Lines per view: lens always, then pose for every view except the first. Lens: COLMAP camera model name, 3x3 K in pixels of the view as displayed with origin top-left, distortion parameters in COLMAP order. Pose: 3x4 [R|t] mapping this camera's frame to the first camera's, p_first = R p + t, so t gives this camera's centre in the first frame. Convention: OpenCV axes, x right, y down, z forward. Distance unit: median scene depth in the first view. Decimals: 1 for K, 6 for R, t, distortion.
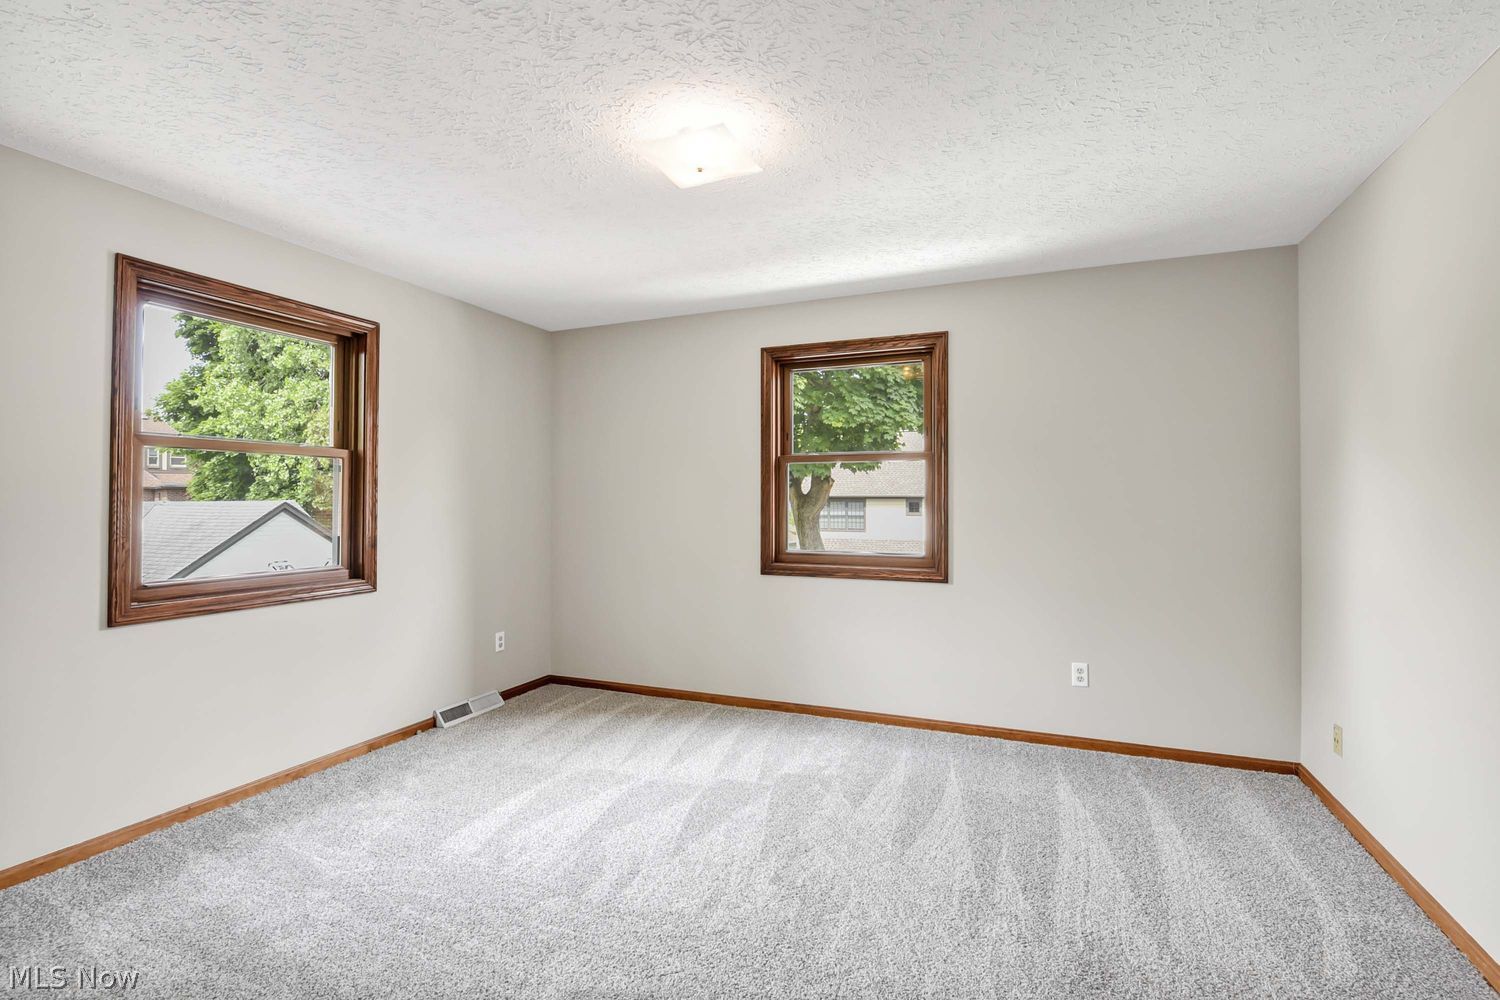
lens RADIAL K [[649.5, 0, 779.9], [0, 649.5, 493.6], [0, 0, 1]] dist [-0.033982, -0.000207]
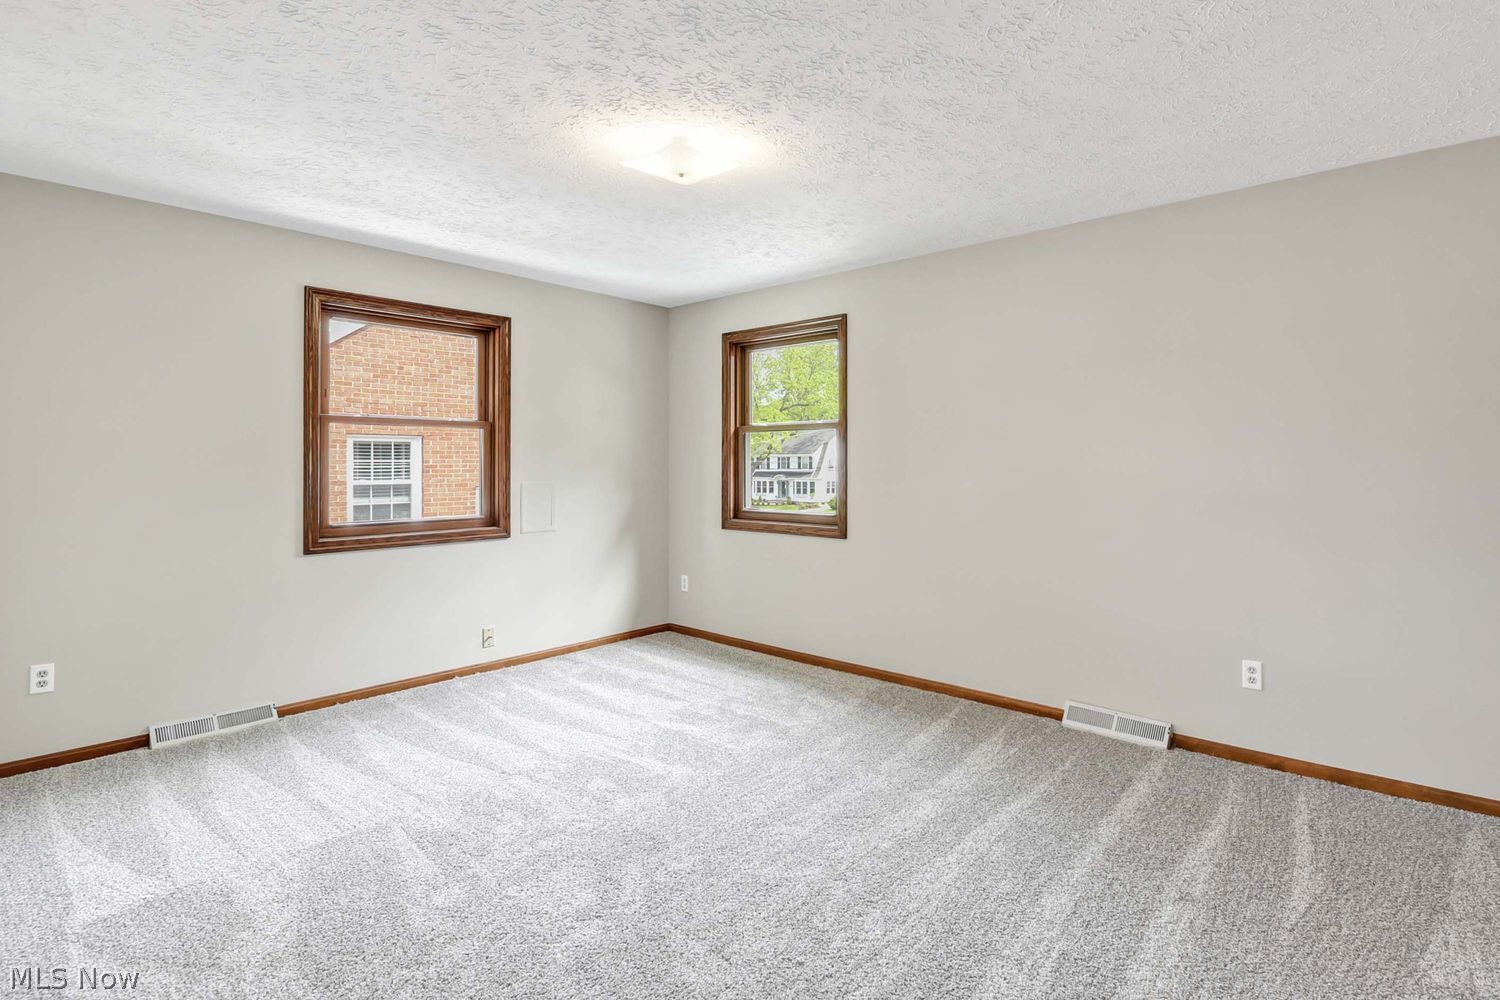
lens RADIAL K [[688.2, 0, 748.5], [0, 688.2, 494.6], [0, 0, 1]] dist [0.012952, -0.018793]
pose [[0.942763, 0.014722, -0.333137, 0.419826], [0.002516, 0.998682, 0.051255, -0.000910], [0.333453, -0.049160, 0.941484, -0.150065]]
